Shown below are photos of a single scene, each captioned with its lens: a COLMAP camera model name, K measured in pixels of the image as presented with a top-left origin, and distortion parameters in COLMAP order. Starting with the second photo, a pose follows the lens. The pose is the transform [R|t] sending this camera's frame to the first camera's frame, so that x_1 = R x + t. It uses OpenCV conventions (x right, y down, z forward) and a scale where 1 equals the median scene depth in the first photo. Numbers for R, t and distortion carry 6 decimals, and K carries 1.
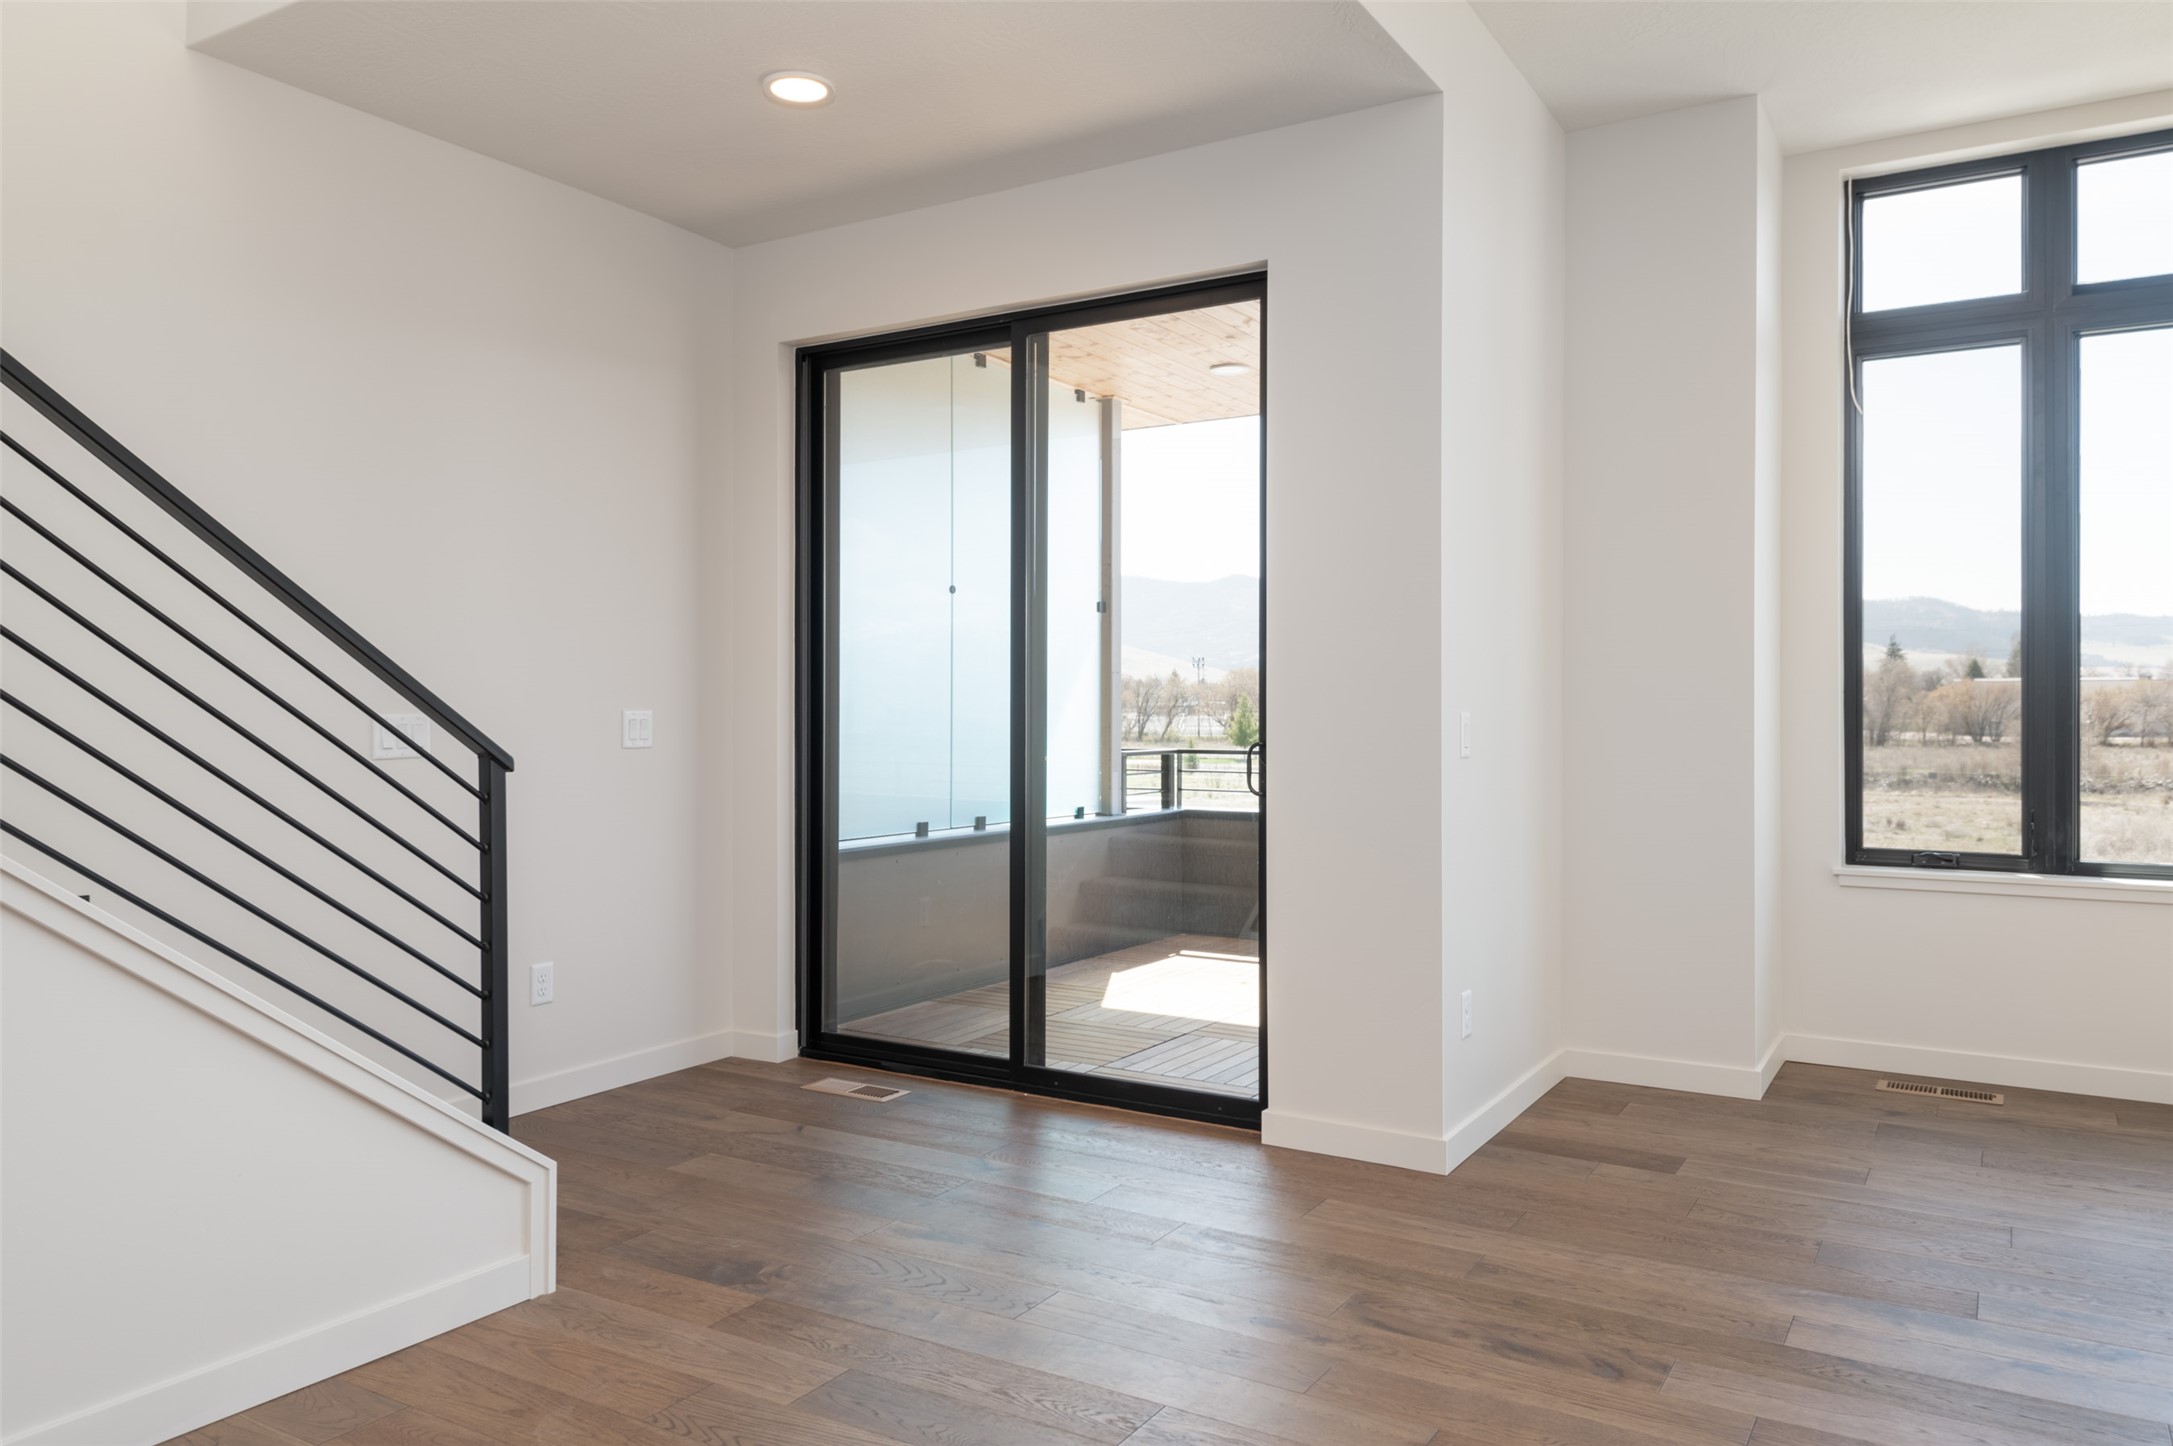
lens RADIAL K [[1493.9, 0, 1086.6], [0, 1493.9, 710.1], [0, 0, 1]] dist [0.002754, -0.001432]
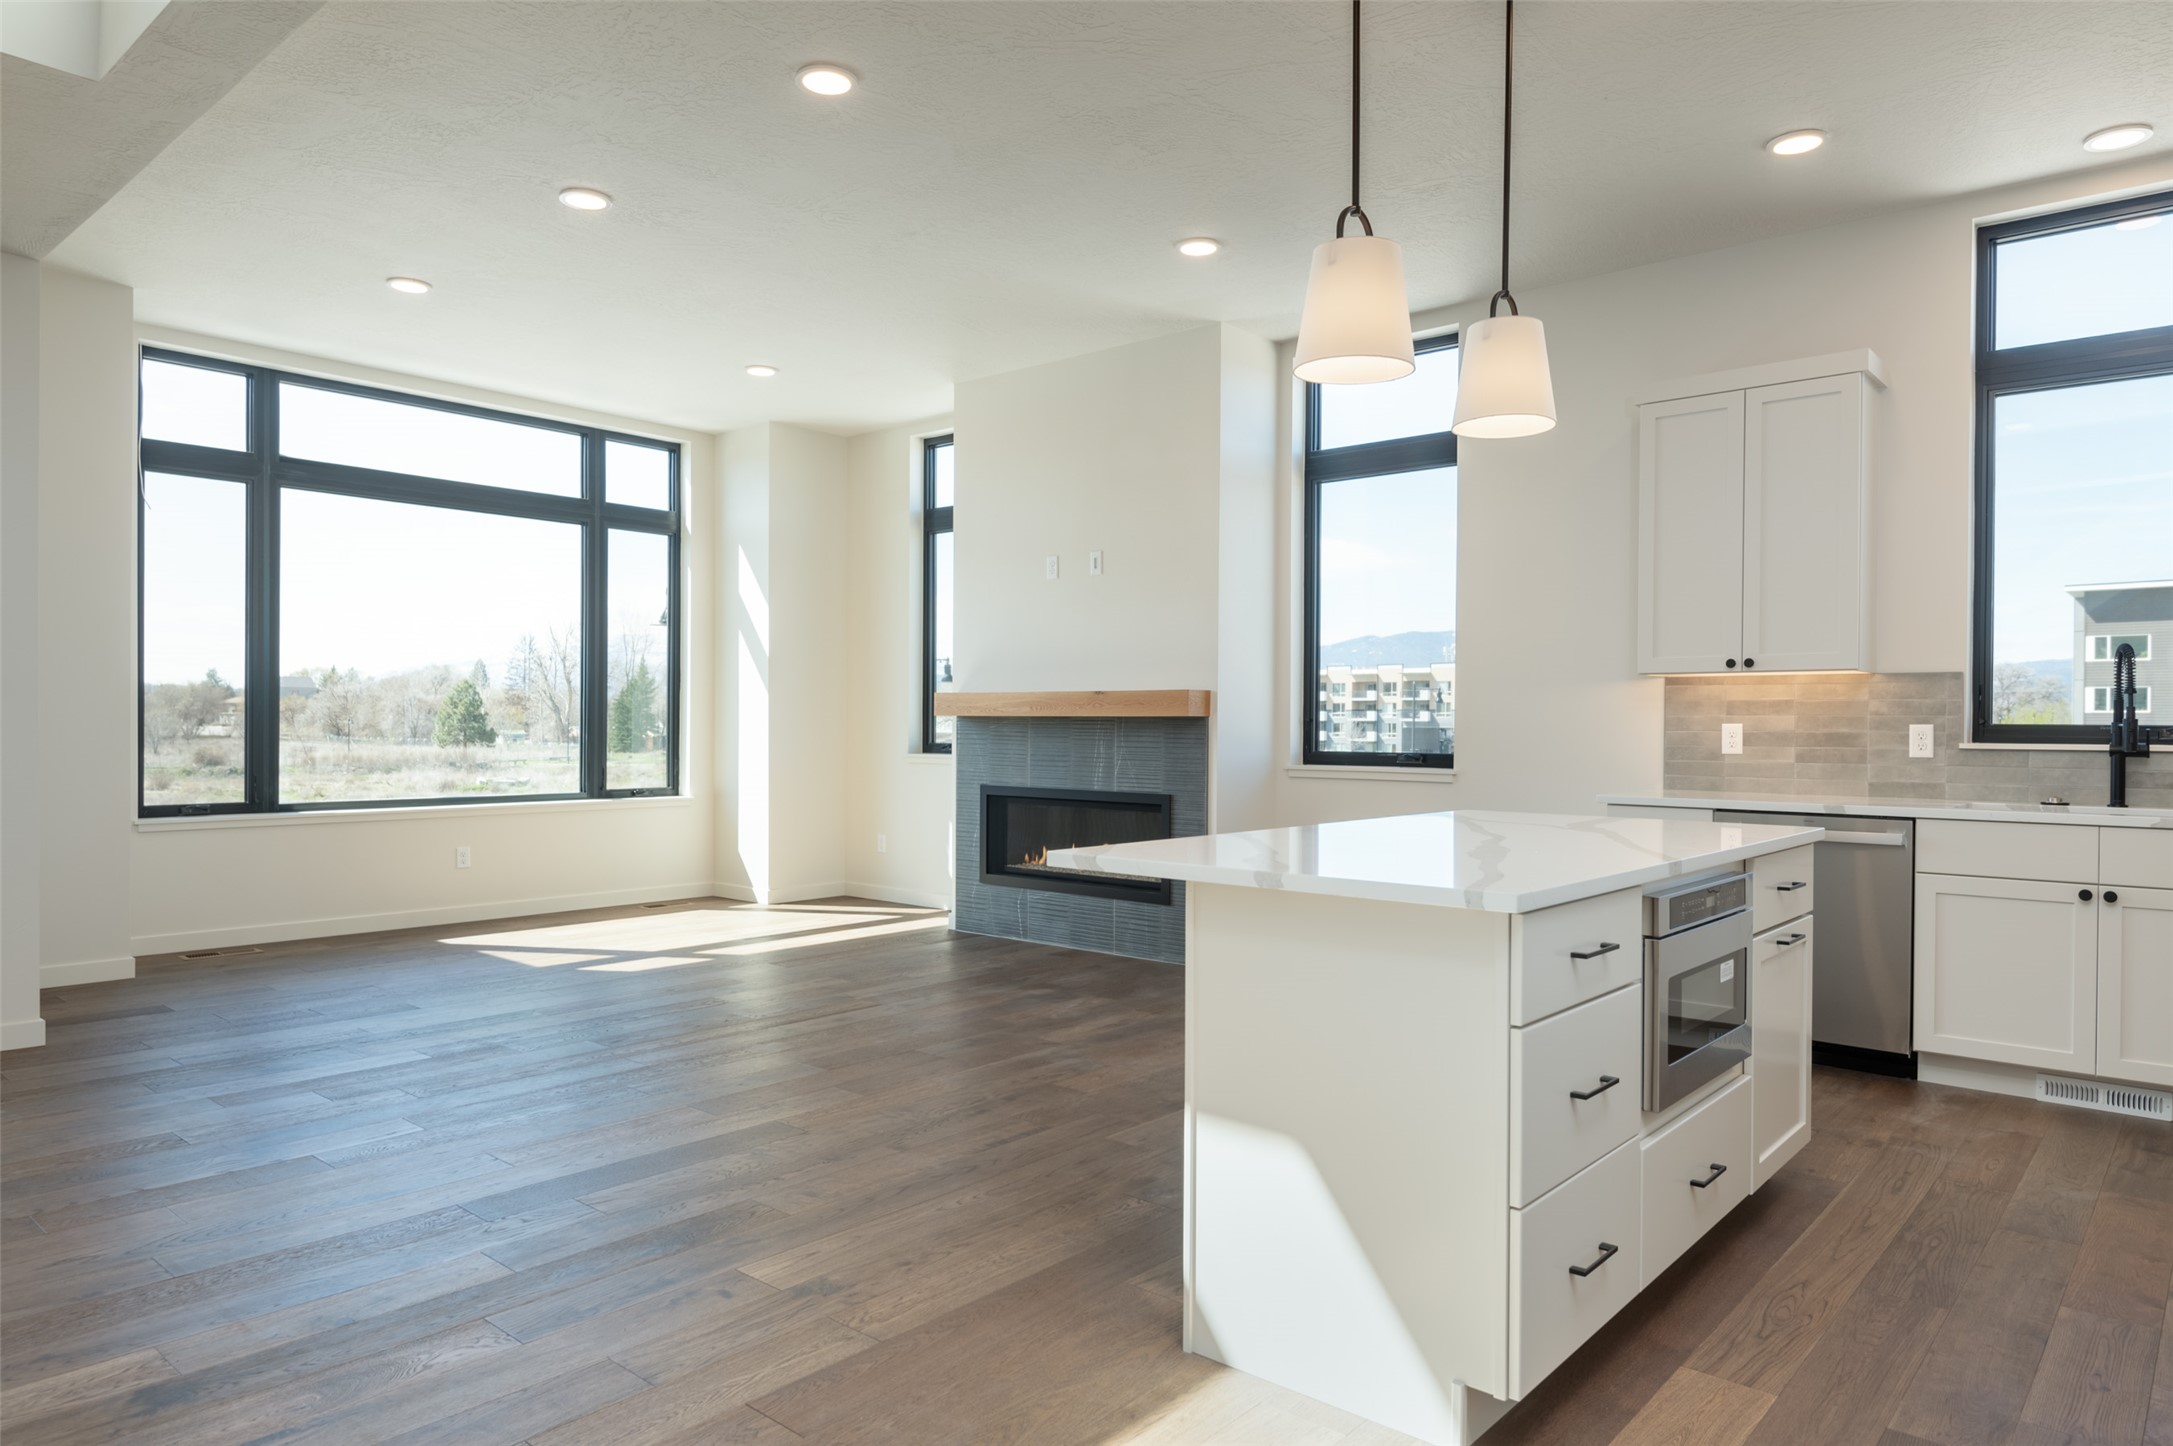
lens RADIAL K [[1341.4, 0, 1088.7], [0, 1341.4, 735.1], [0, 0, 1]] dist [0.010678, -0.011007]
pose [[0.155589, -0.009890, 0.987772, -0.674748], [-0.009853, 0.999885, 0.011563, -0.001038], [-0.987773, -0.011532, 0.155474, -0.120083]]
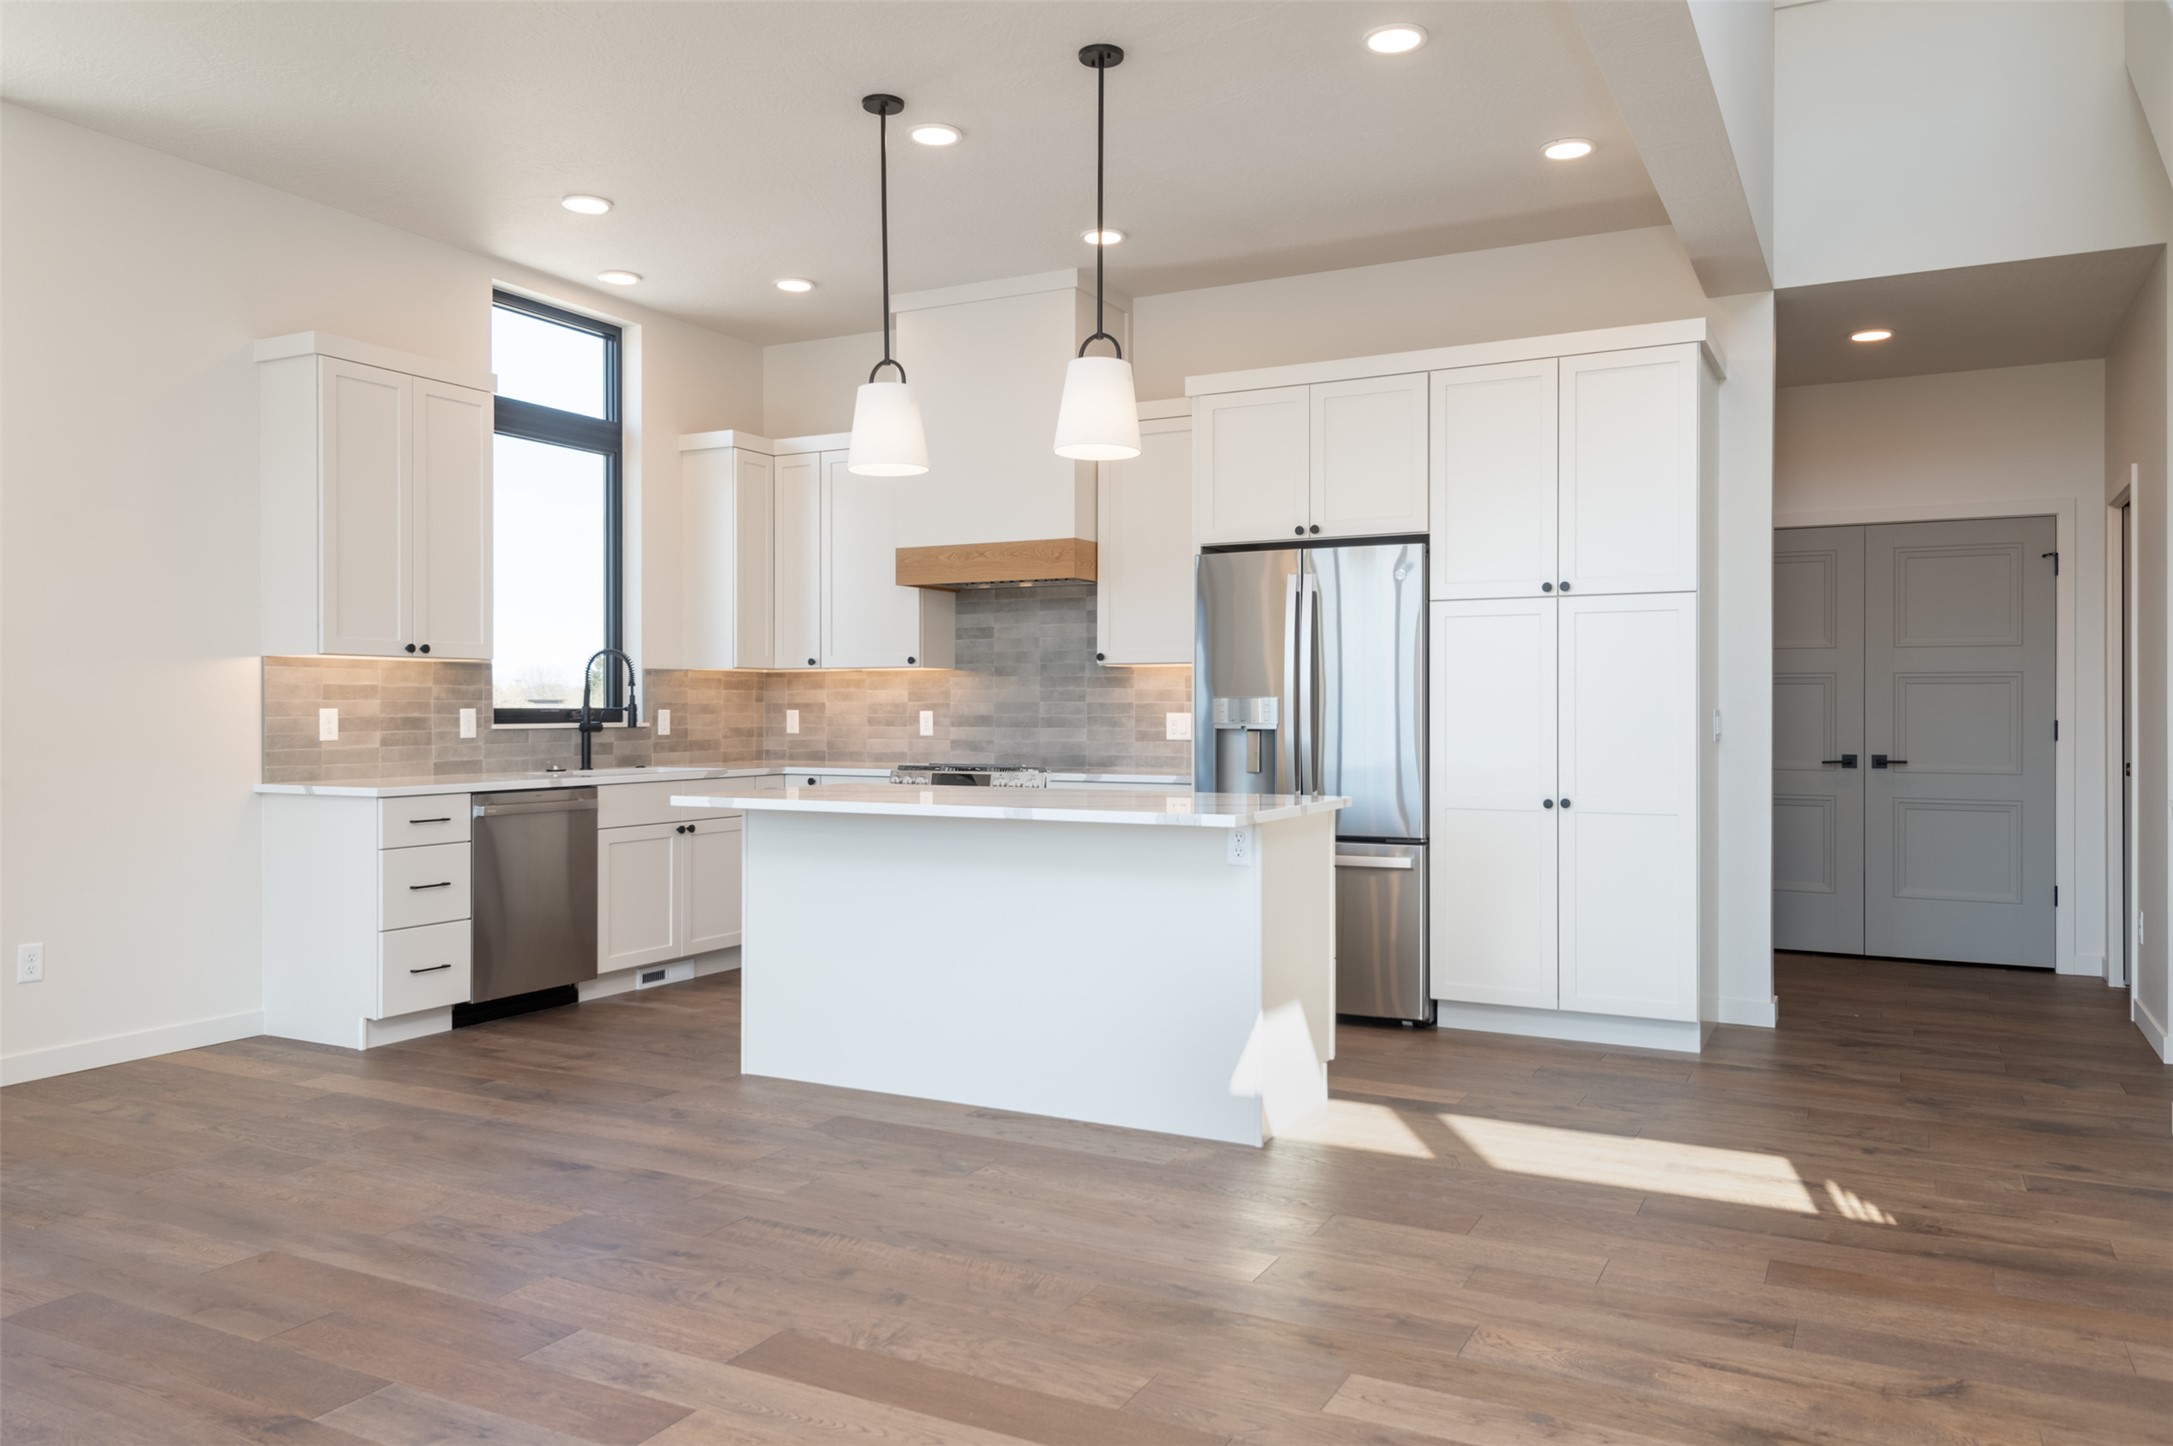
lens RADIAL K [[1548.7, 0, 1063.3], [0, 1548.7, 711.7], [0, 0, 1]] dist [0.021001, -0.007092]
pose [[-0.997866, -0.001466, -0.065283, 0.021297], [-0.001314, 0.999996, -0.002372, 0.001712], [0.065286, -0.002281, -0.997864, 0.796317]]
